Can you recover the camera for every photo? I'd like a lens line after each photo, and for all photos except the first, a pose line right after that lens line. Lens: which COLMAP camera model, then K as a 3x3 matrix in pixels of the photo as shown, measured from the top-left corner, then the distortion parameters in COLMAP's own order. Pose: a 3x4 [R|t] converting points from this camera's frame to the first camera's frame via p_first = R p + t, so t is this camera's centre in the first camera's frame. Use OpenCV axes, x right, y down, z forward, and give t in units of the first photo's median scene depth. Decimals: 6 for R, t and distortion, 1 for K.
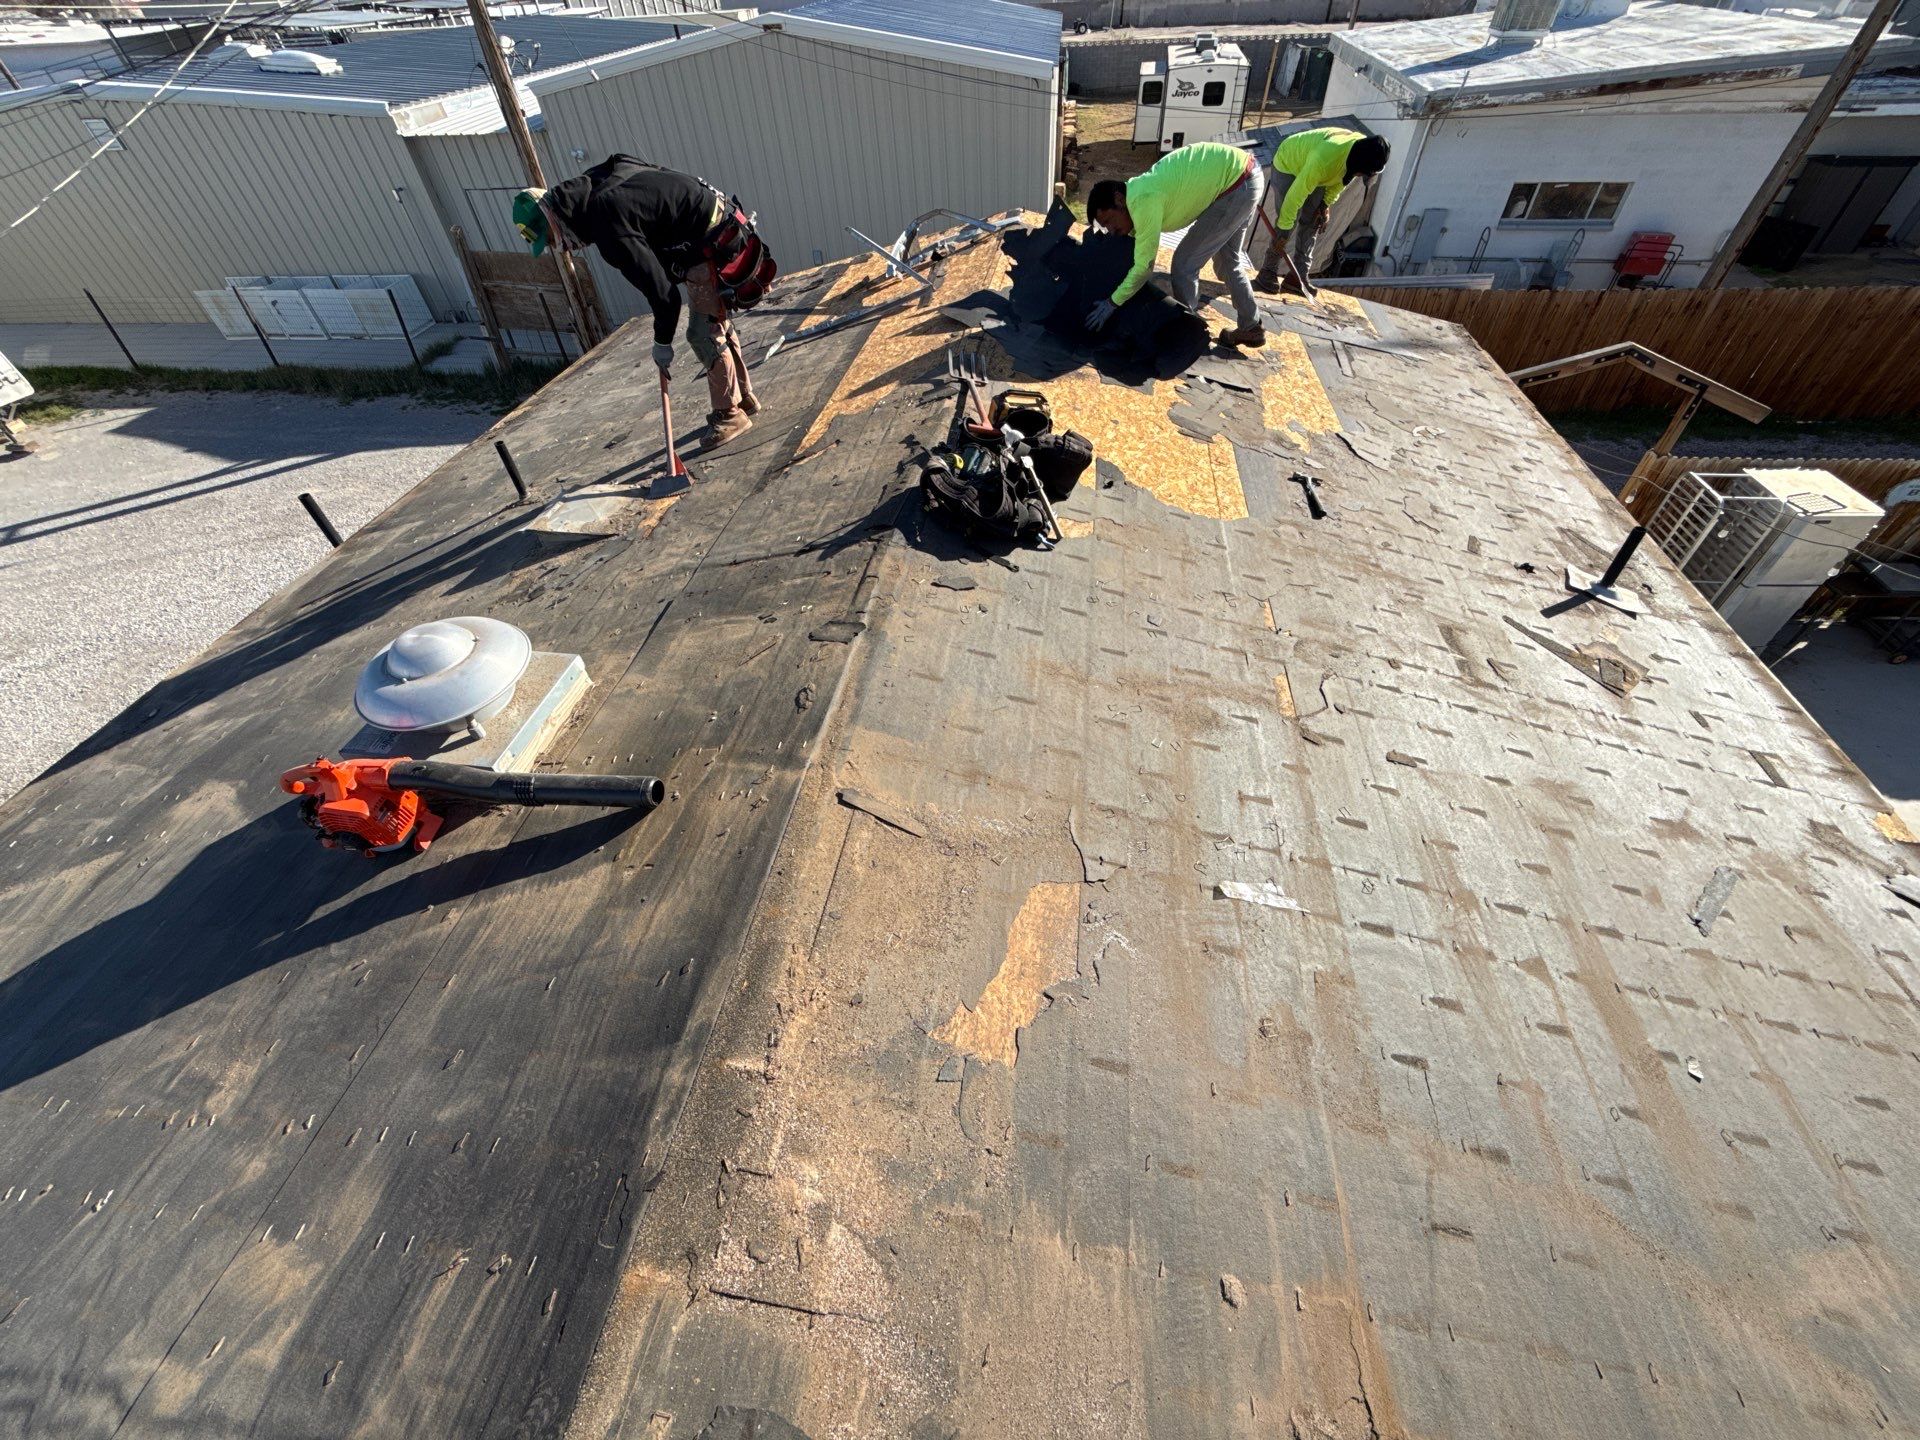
lens RADIAL K [[762.0, 0, 965.4], [0, 762.0, 723.4], [0, 0, 1]] dist [-0.001084, -0.000981]
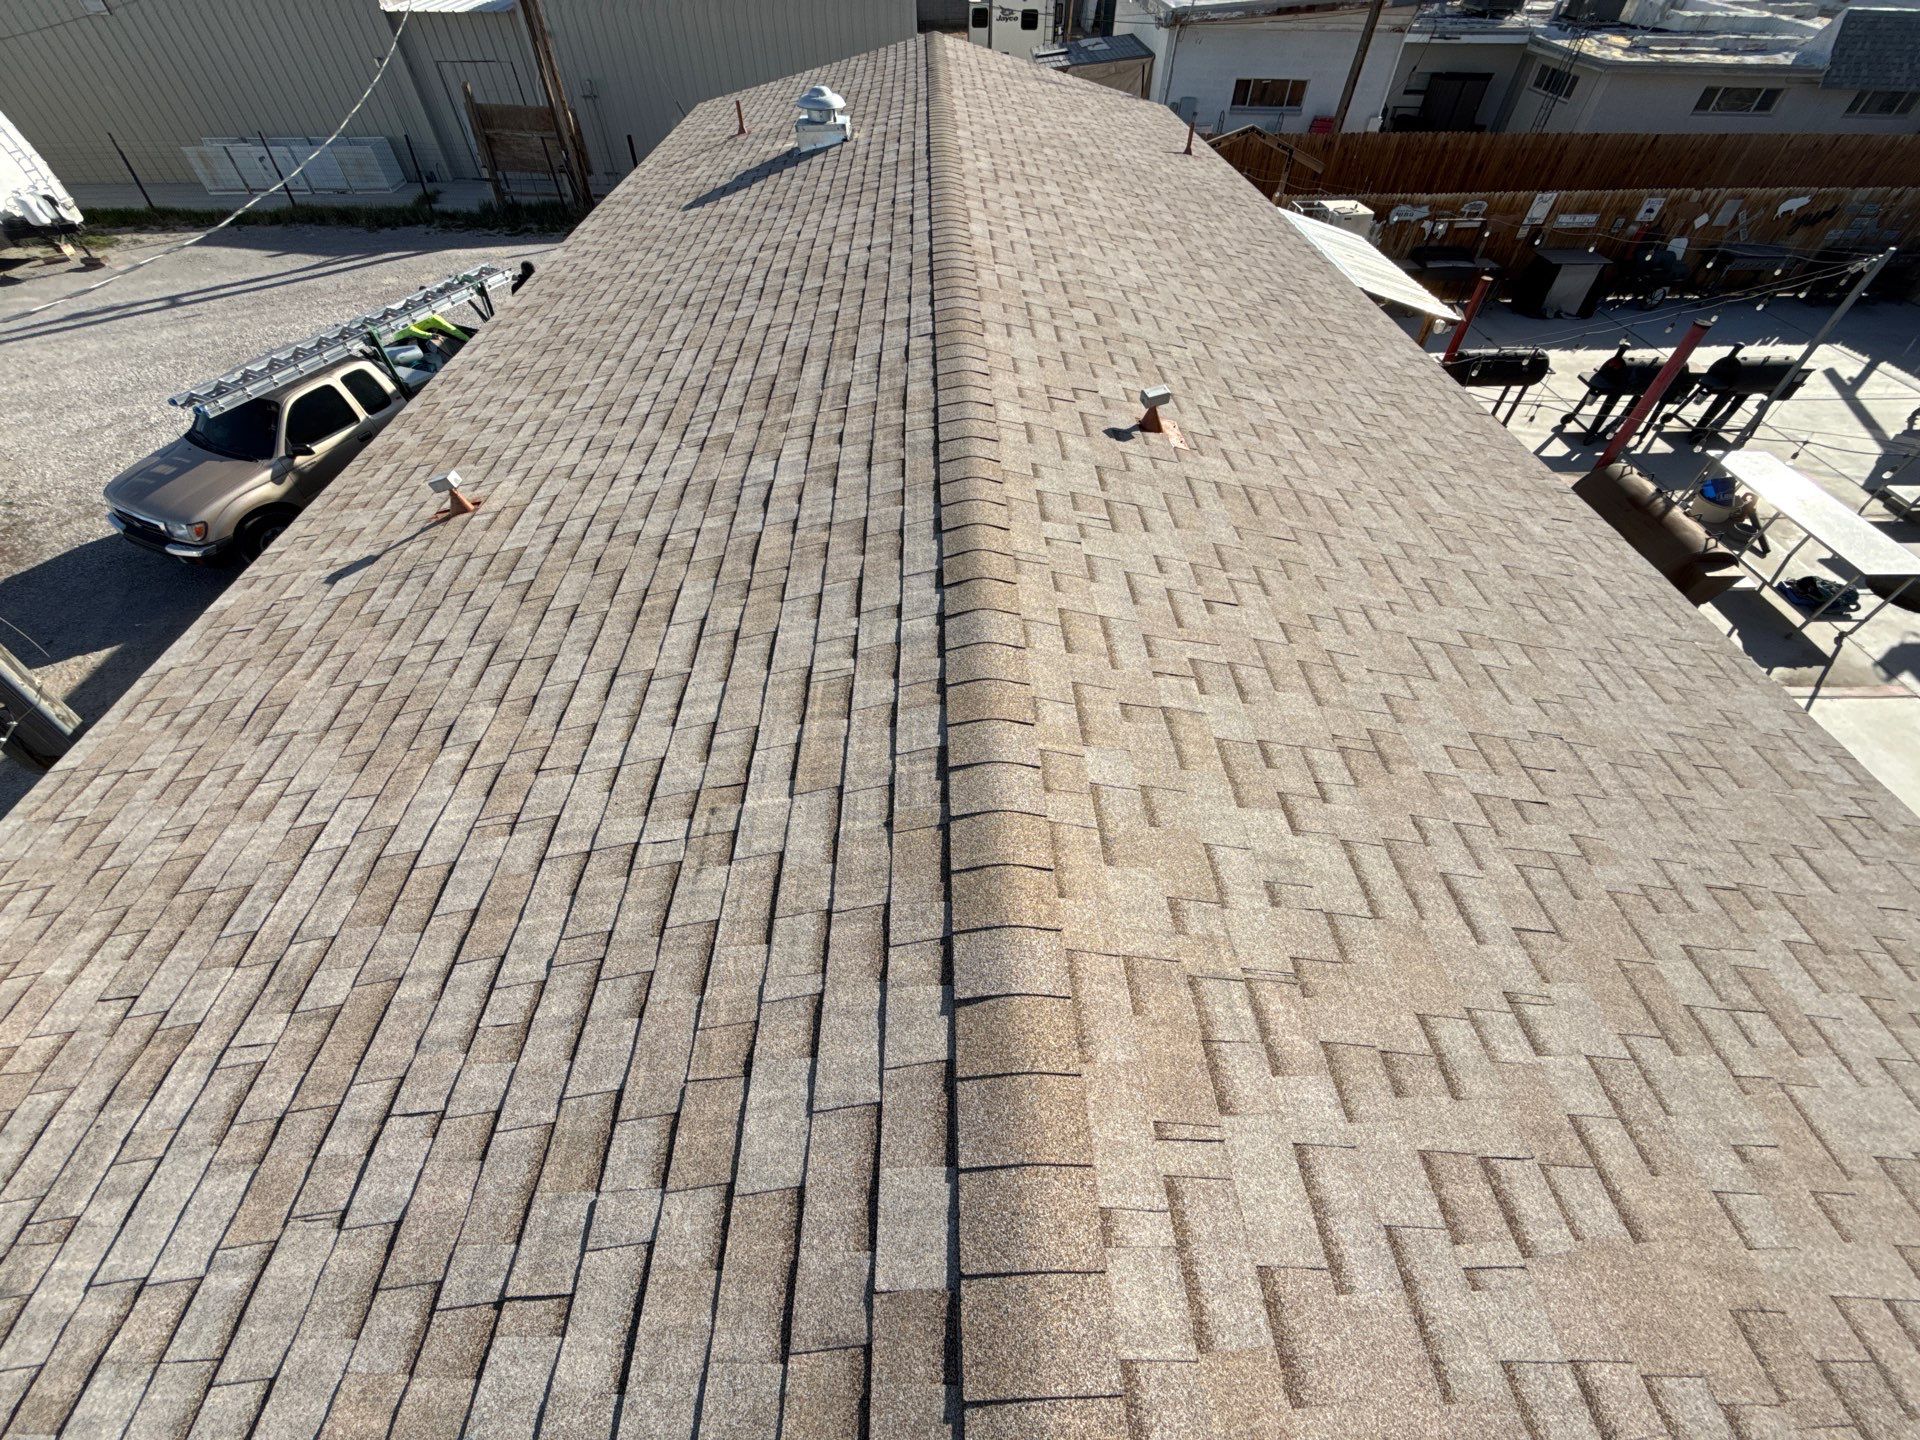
lens RADIAL K [[762.0, 0, 956.9], [0, 762.0, 717.1], [0, 0, 1]] dist [-0.001084, -0.000981]
pose [[0.983521, -0.094865, 0.153909, -0.143337], [0.088875, 0.995009, 0.045363, 0.382742], [-0.157444, -0.030937, 0.987043, -0.383443]]
